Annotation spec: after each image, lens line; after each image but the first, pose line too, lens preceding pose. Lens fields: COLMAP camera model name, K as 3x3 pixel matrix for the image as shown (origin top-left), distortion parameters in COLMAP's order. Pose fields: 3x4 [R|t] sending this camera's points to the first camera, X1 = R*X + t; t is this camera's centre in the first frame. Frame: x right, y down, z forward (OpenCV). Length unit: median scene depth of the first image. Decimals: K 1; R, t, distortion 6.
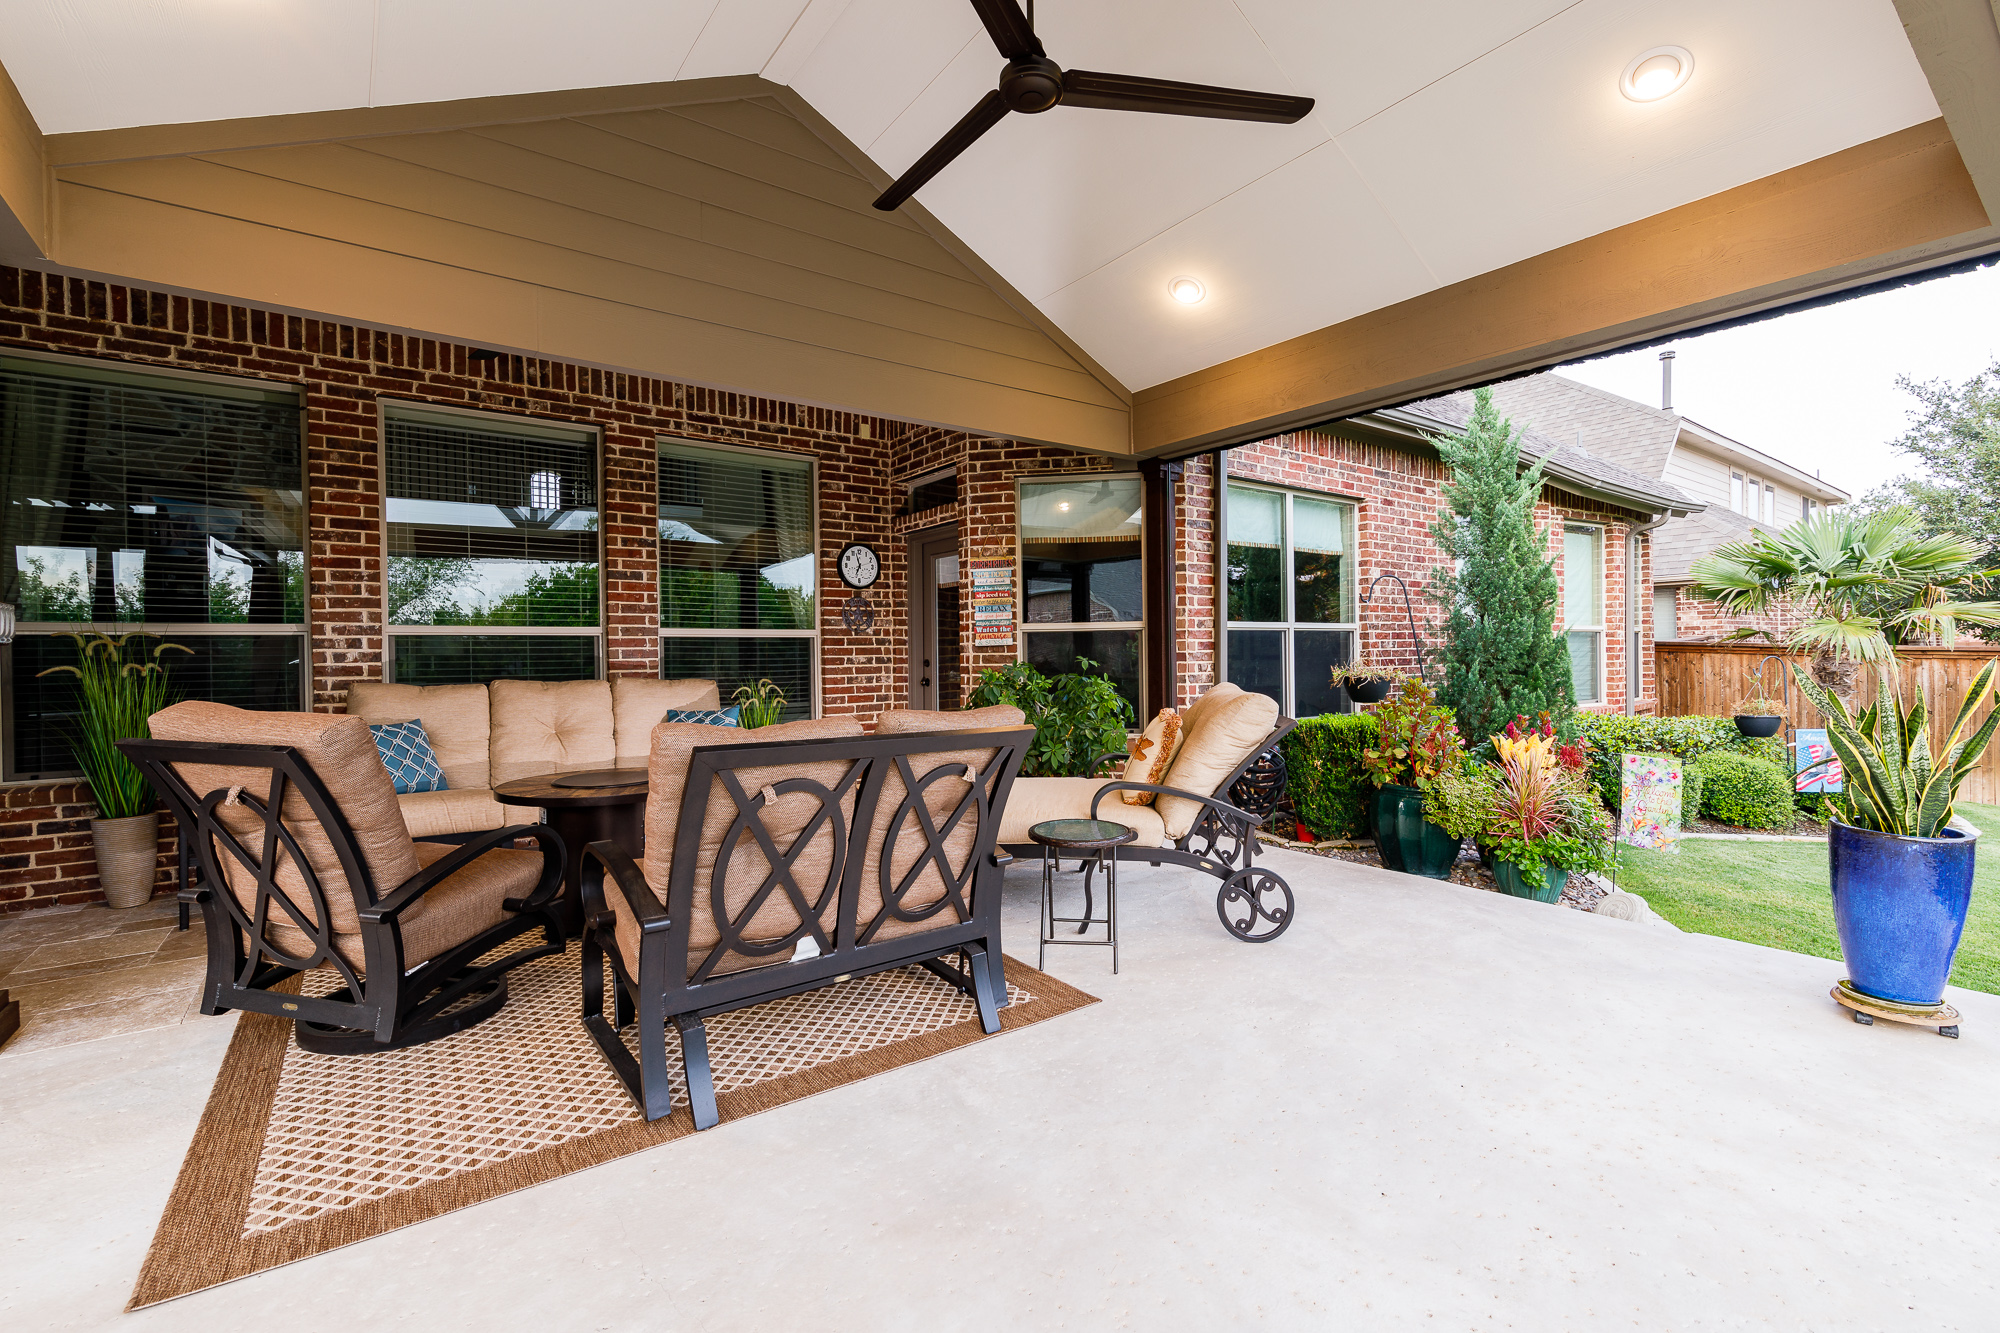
lens RADIAL K [[862.5, 0, 1000.0], [0, 862.5, 666.5], [0, 0, 1]] dist [0.000126, 0.000003]
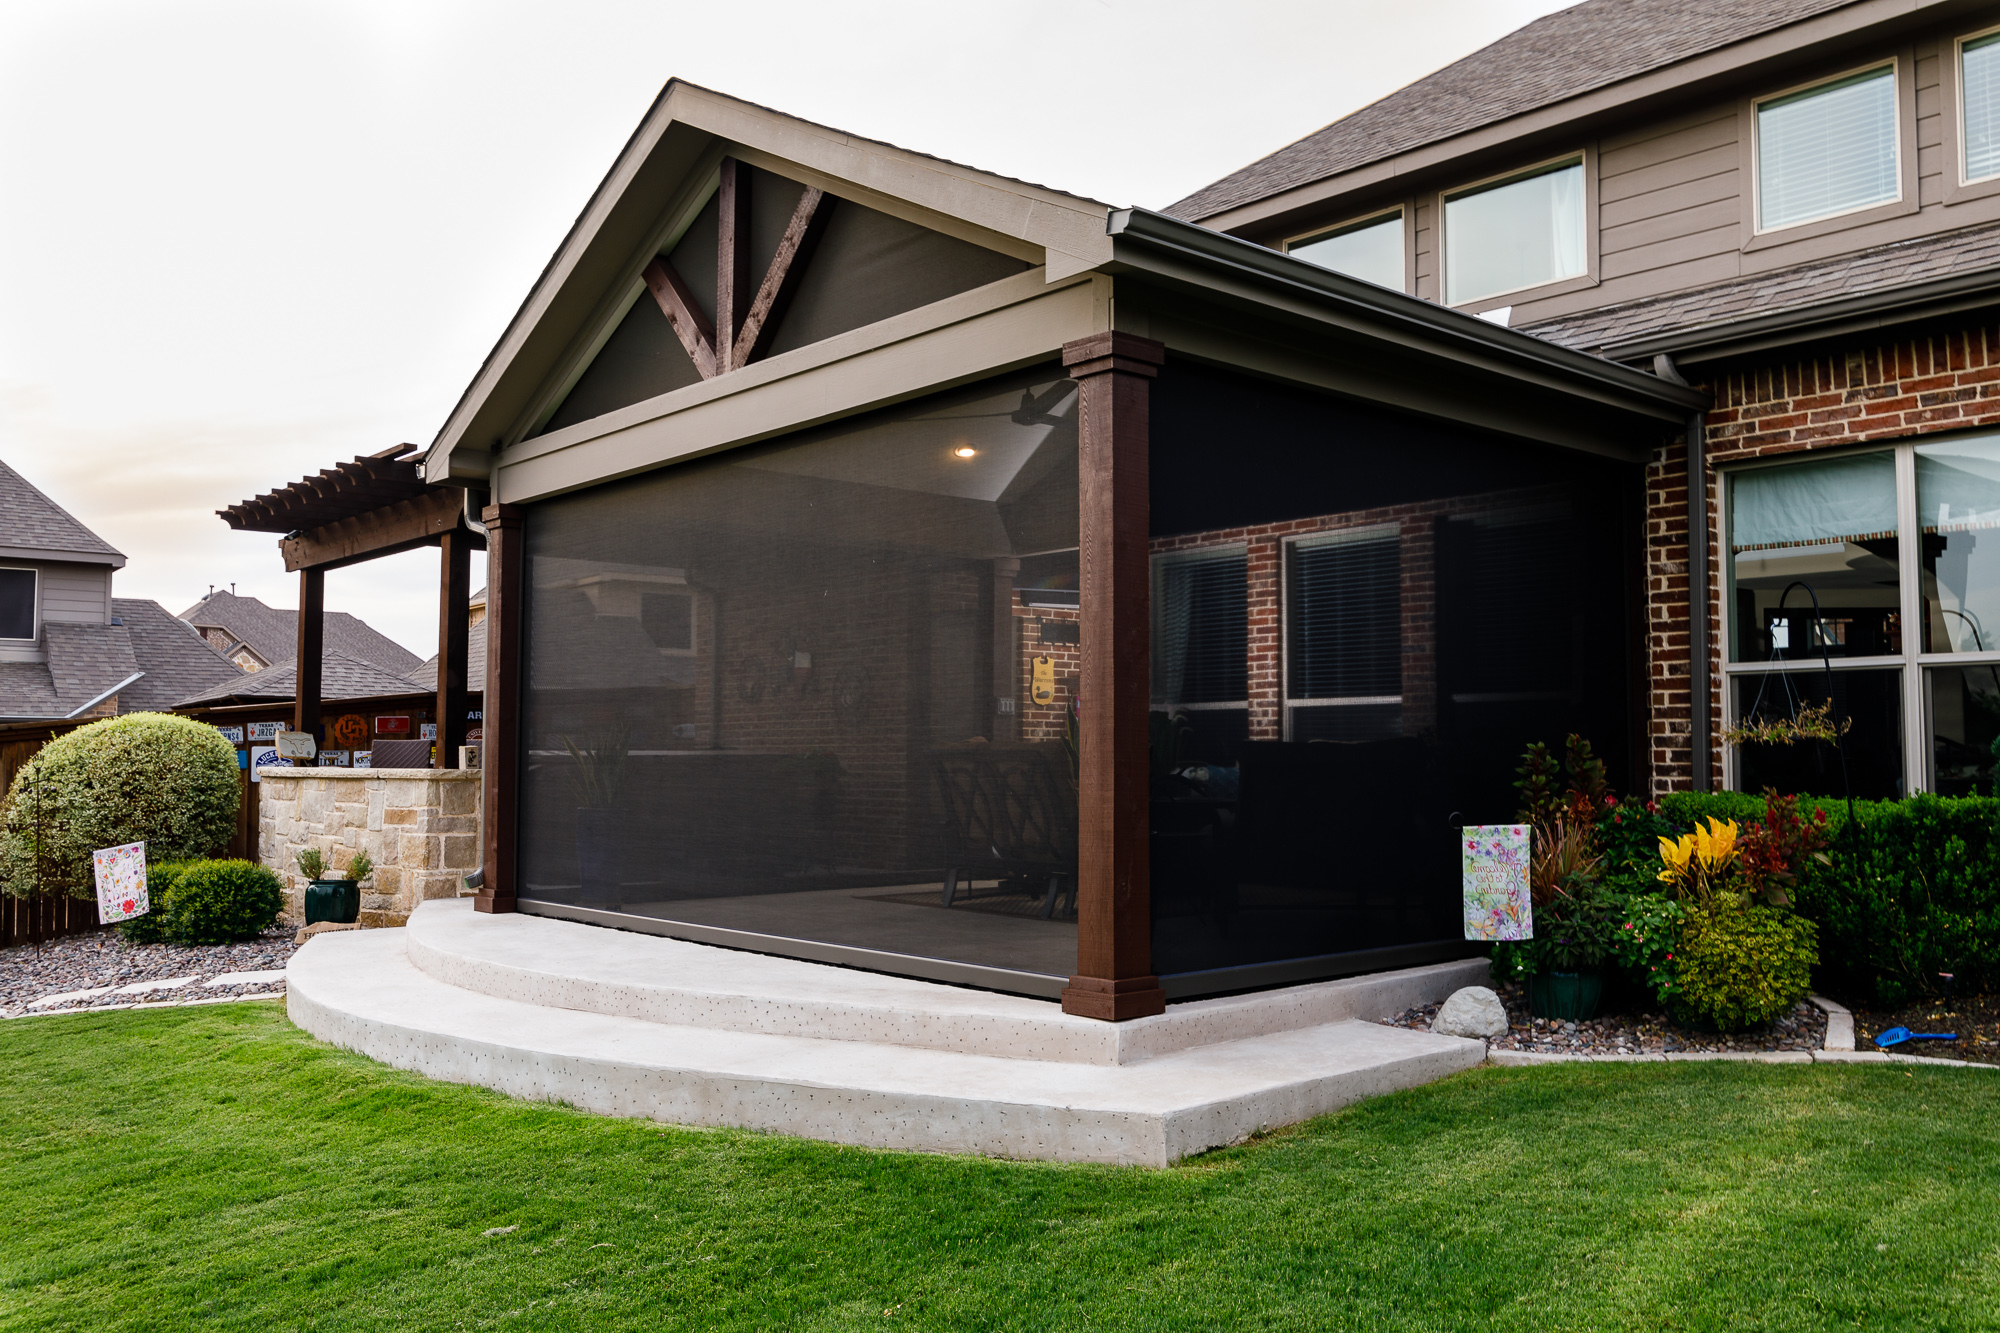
lens RADIAL K [[1635.8, 0, 1000.0], [0, 1635.8, 666.5], [0, 0, 1]] dist [0.001152, 0.014222]
pose [[0.083943, -0.045713, -0.995421, 1.869292], [-0.014546, 0.998785, -0.047094, 0.028639], [0.996364, 0.018433, 0.083176, 0.329159]]
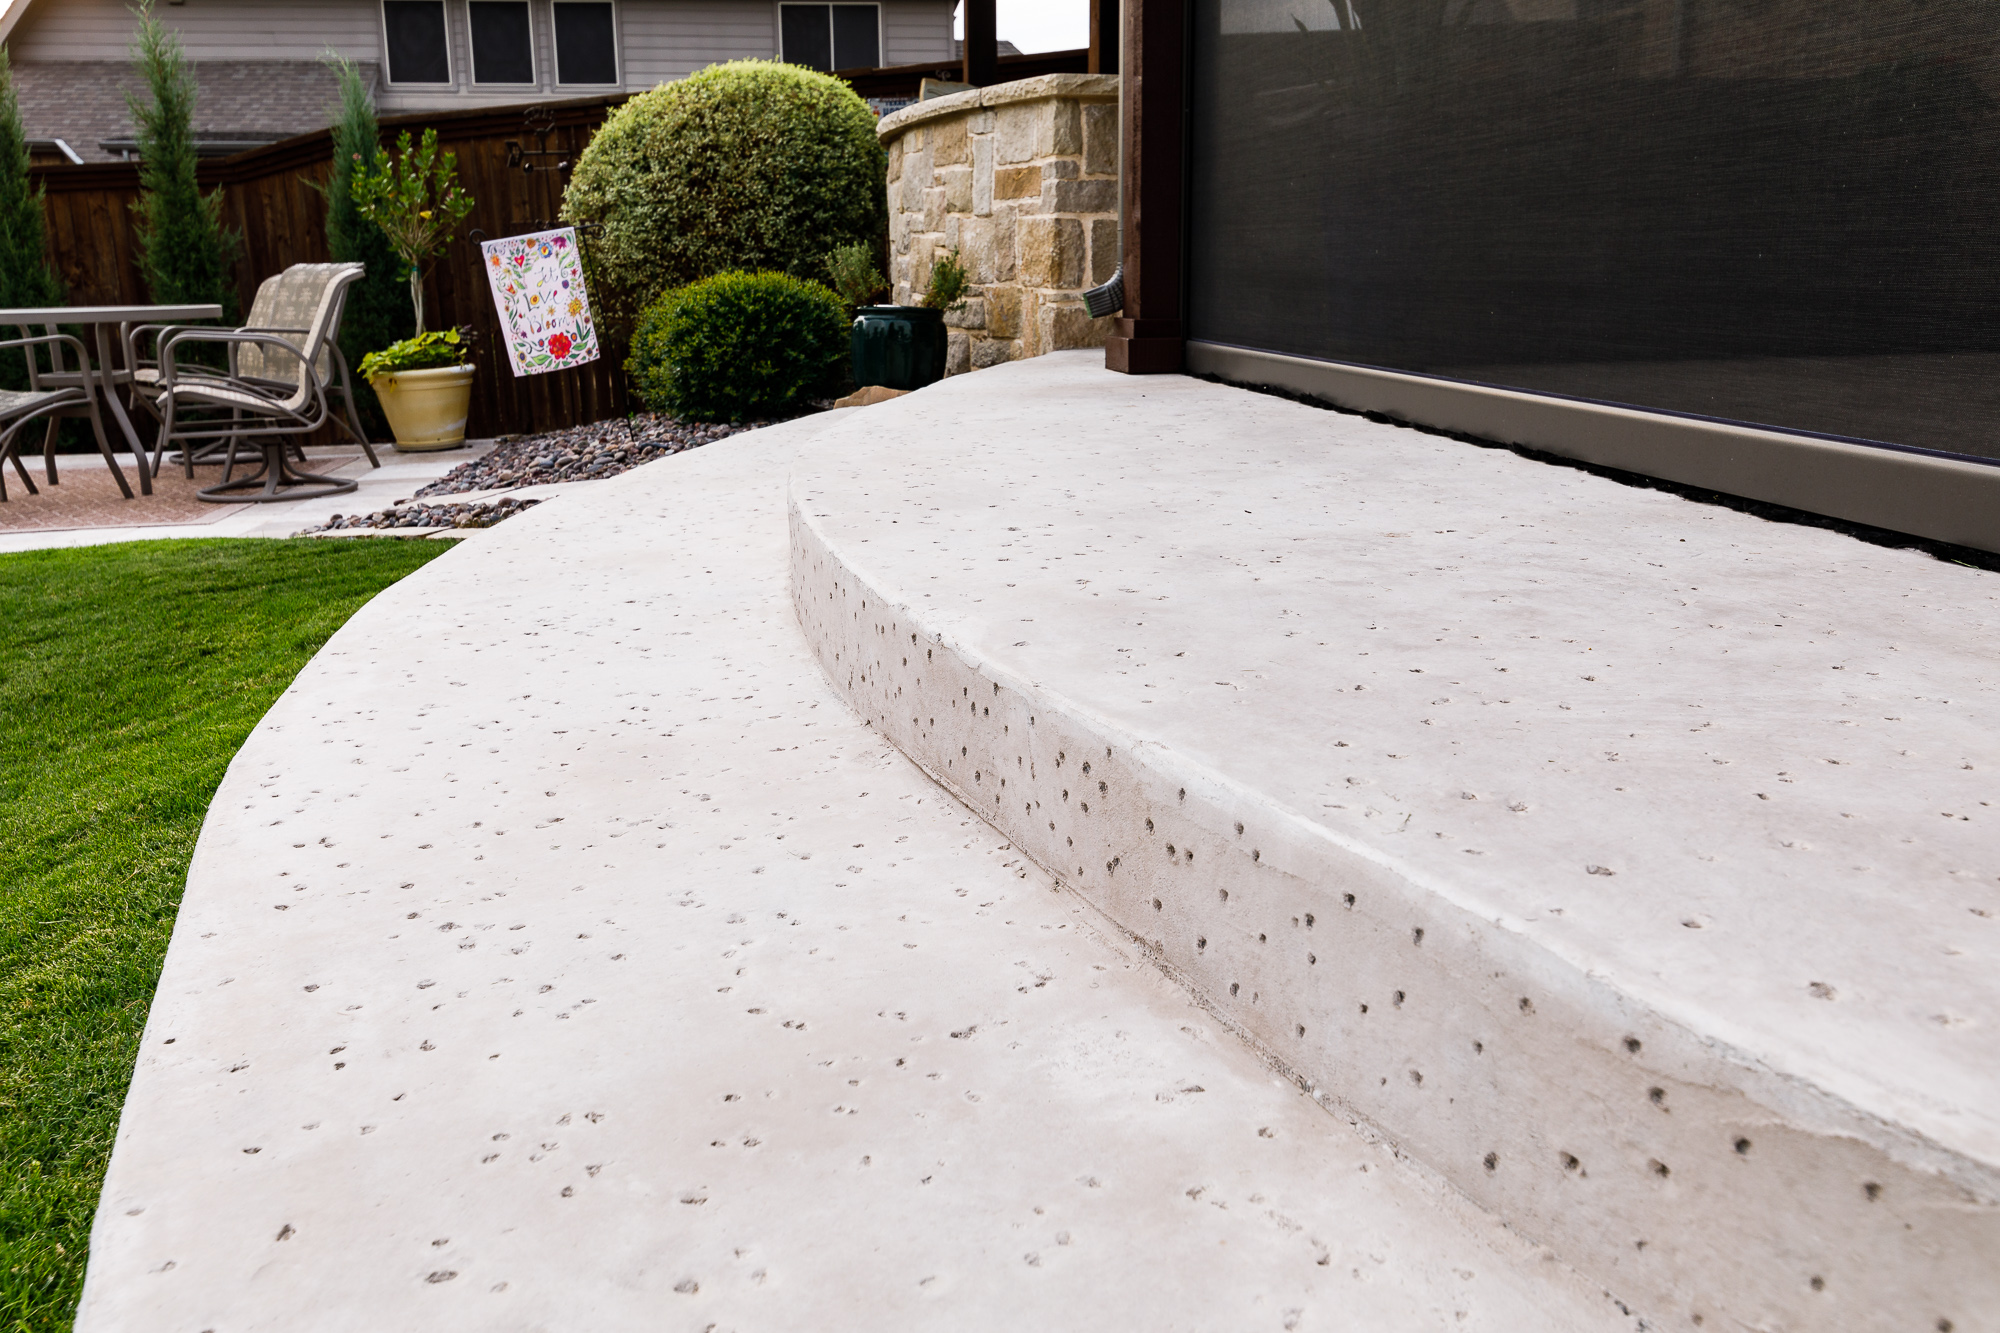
lens RADIAL K [[1635.8, 0, 1000.0], [0, 1635.8, 666.5], [0, 0, 1]] dist [0.001152, 0.014222]
pose [[-0.441644, 0.231576, -0.866789, 0.665156], [0.004369, 0.966659, 0.256032, 0.168759], [0.897180, 0.109288, -0.427931, 0.214548]]
